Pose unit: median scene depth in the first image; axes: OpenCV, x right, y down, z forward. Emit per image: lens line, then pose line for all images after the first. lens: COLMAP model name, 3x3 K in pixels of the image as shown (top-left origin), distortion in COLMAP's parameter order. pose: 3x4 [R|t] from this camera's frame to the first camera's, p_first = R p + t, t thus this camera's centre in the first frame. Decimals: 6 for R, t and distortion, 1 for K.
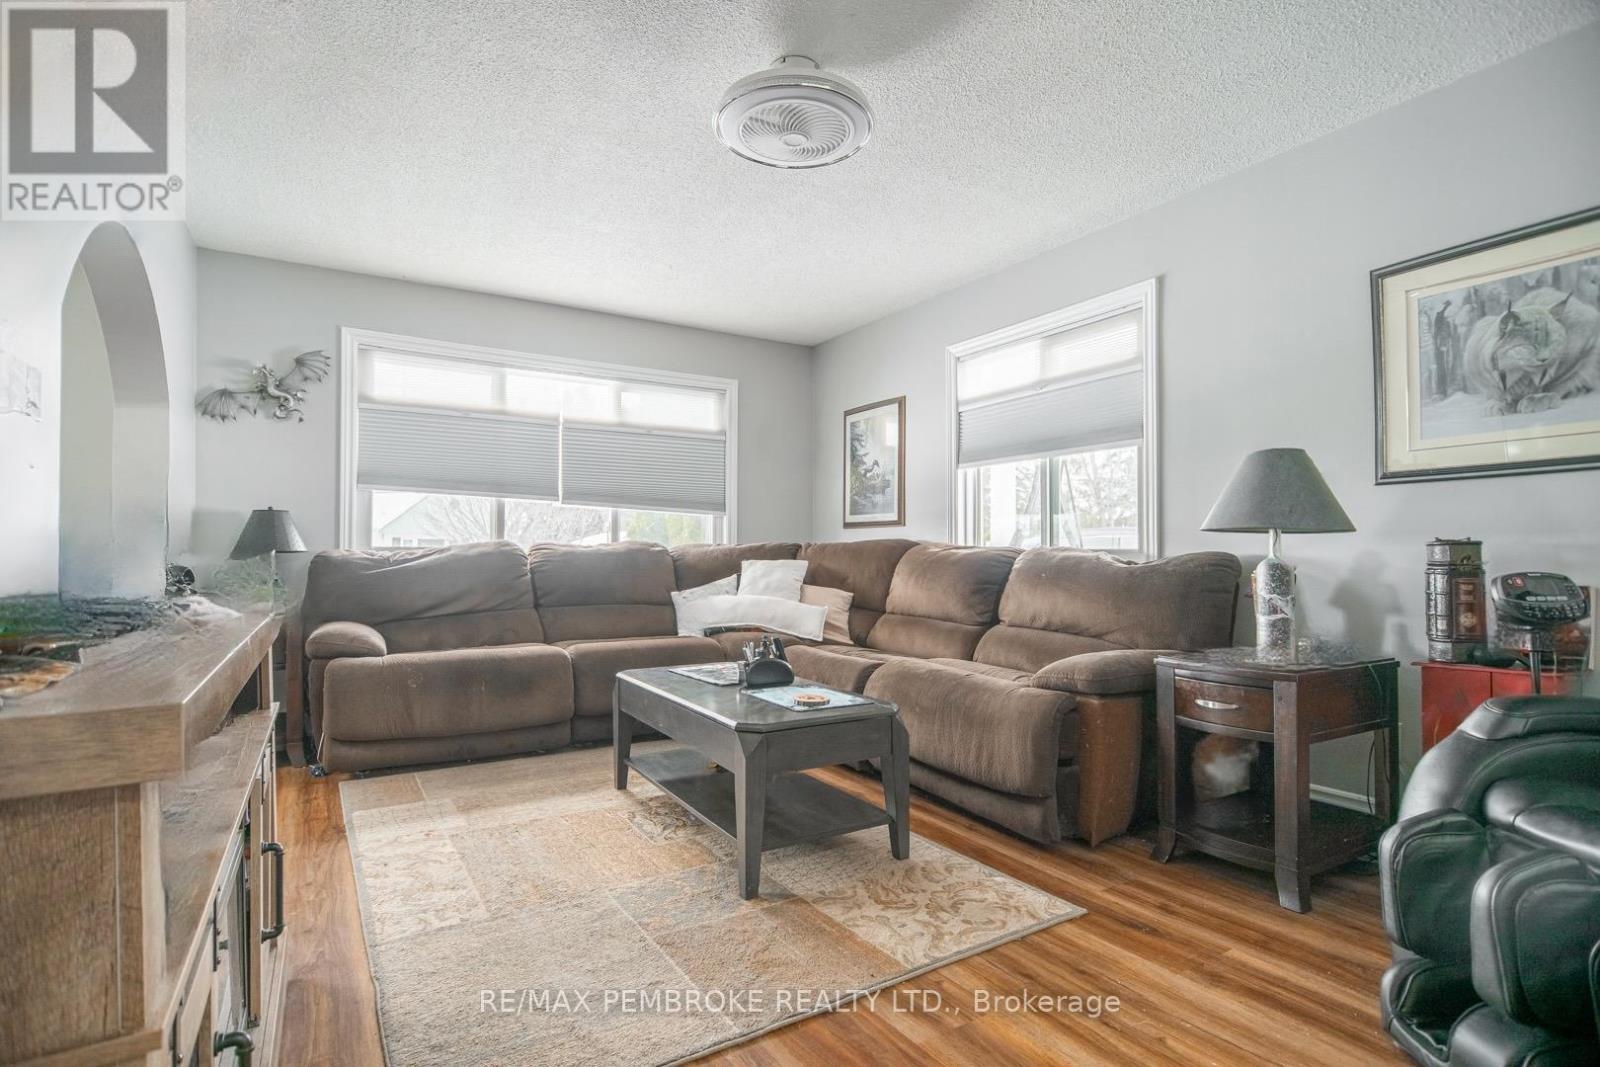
lens RADIAL K [[789.1, 0, 795.0], [0, 789.1, 548.1], [0, 0, 1]] dist [0.002972, 0.003476]
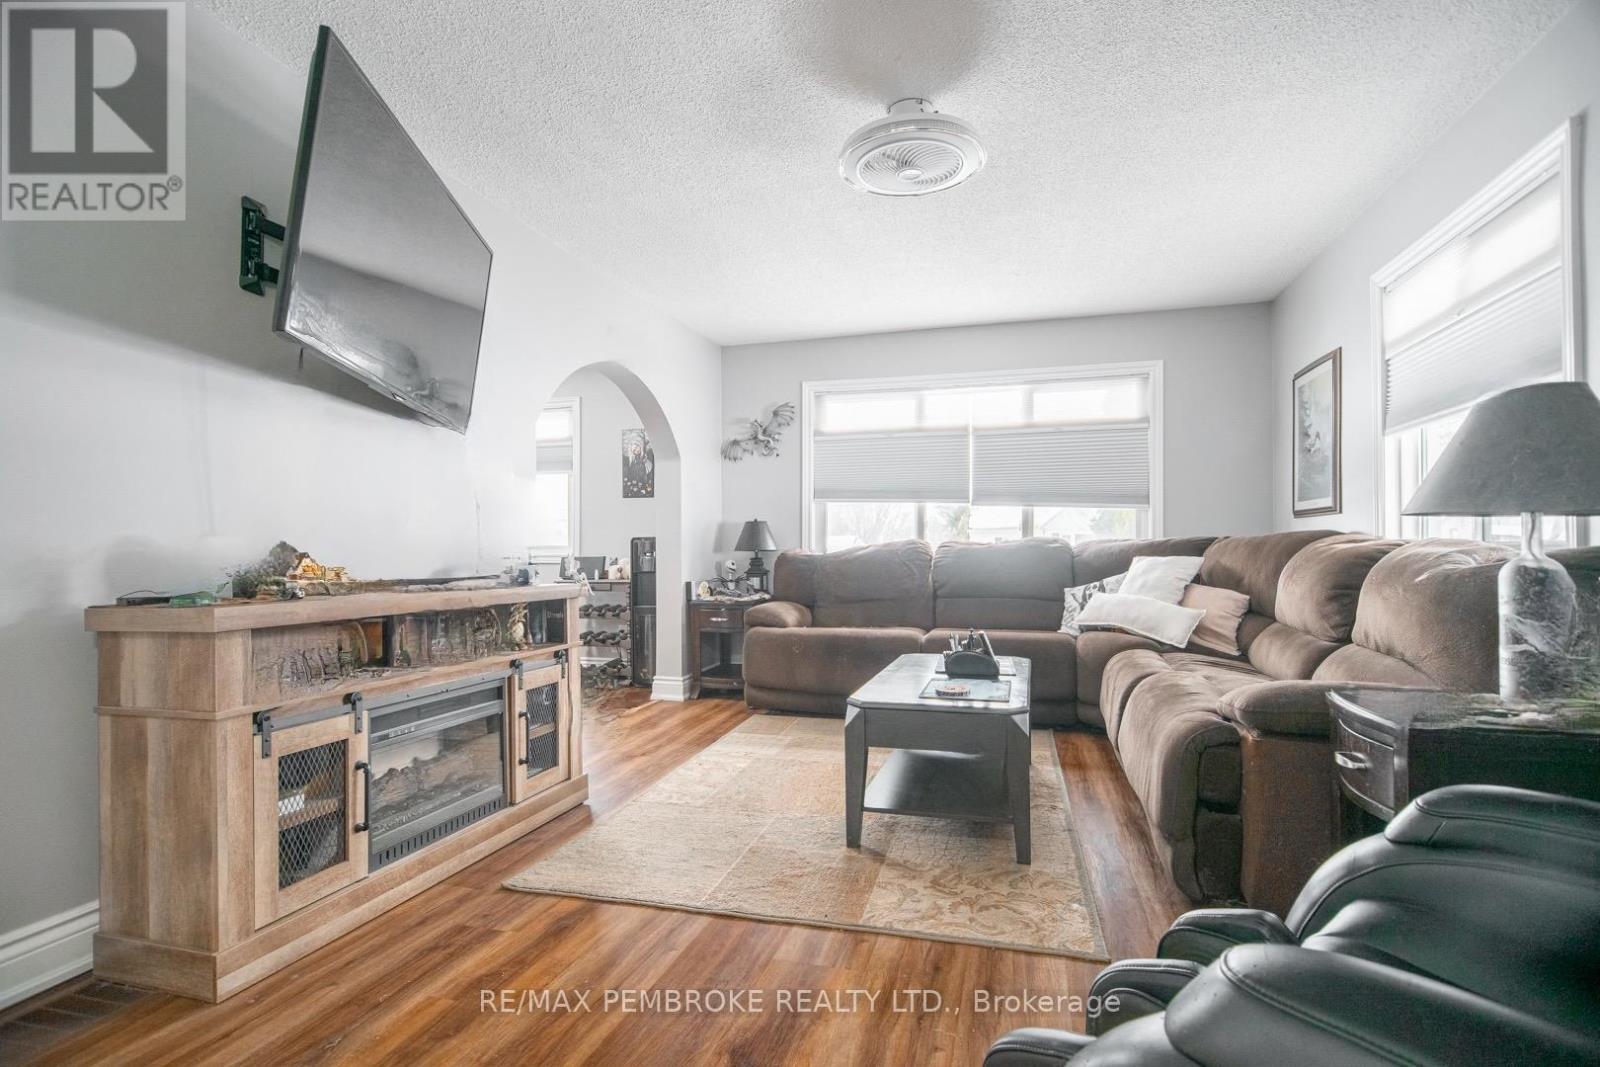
lens RADIAL K [[789.1, 0, 790.4], [0, 789.1, 544.8], [0, 0, 1]] dist [0.002972, 0.003476]
pose [[0.679017, -0.008921, -0.734069, 0.405060], [0.012704, 0.999919, -0.000401, -0.003785], [0.734013, -0.009054, 0.679075, 0.075230]]
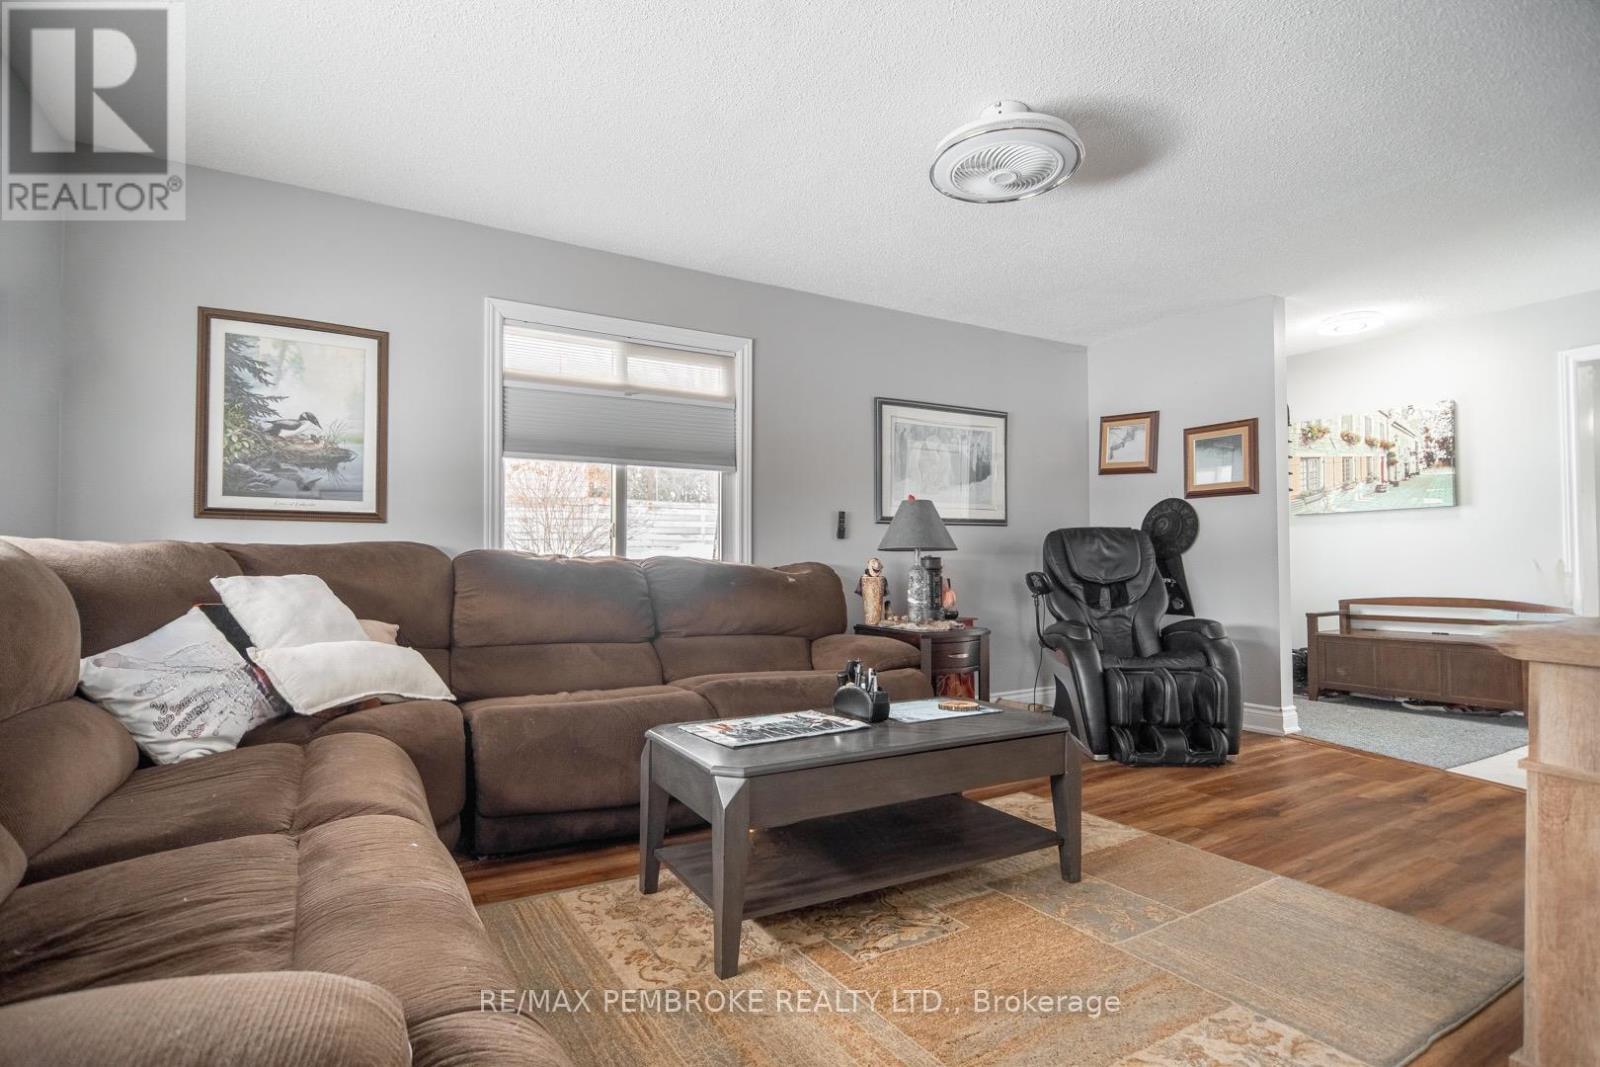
lens RADIAL K [[789.1, 0, 791.3], [0, 789.1, 549.1], [0, 0, 1]] dist [0.002972, 0.003476]
pose [[0.020020, 0.006717, 0.999777, -0.637190], [-0.012302, 0.999903, -0.006471, -0.005439], [-0.999724, -0.012169, 0.020101, 0.746796]]
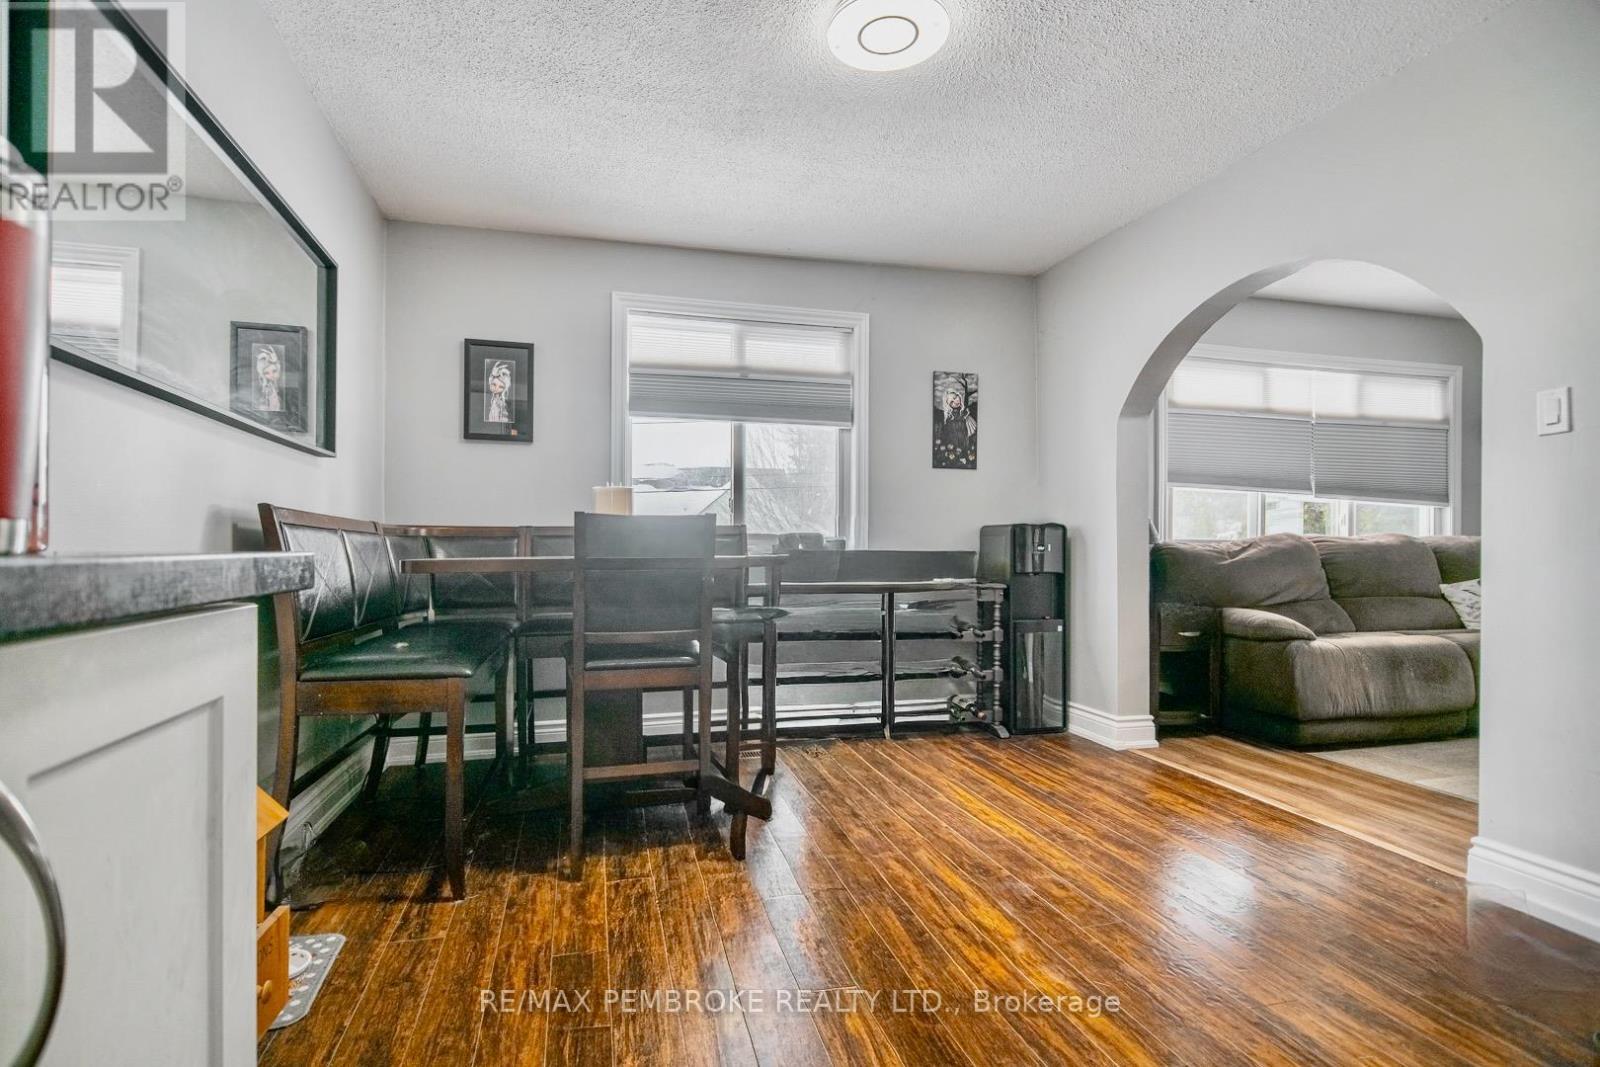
lens RADIAL K [[789.1, 0, 795.3], [0, 789.1, 543.6], [0, 0, 1]] dist [0.002972, 0.003476]
pose [[0.960436, 0.000752, -0.278501, -0.775282], [0.000019, 0.999996, 0.002767, 0.001938], [0.278502, -0.002663, 0.960432, -0.206688]]
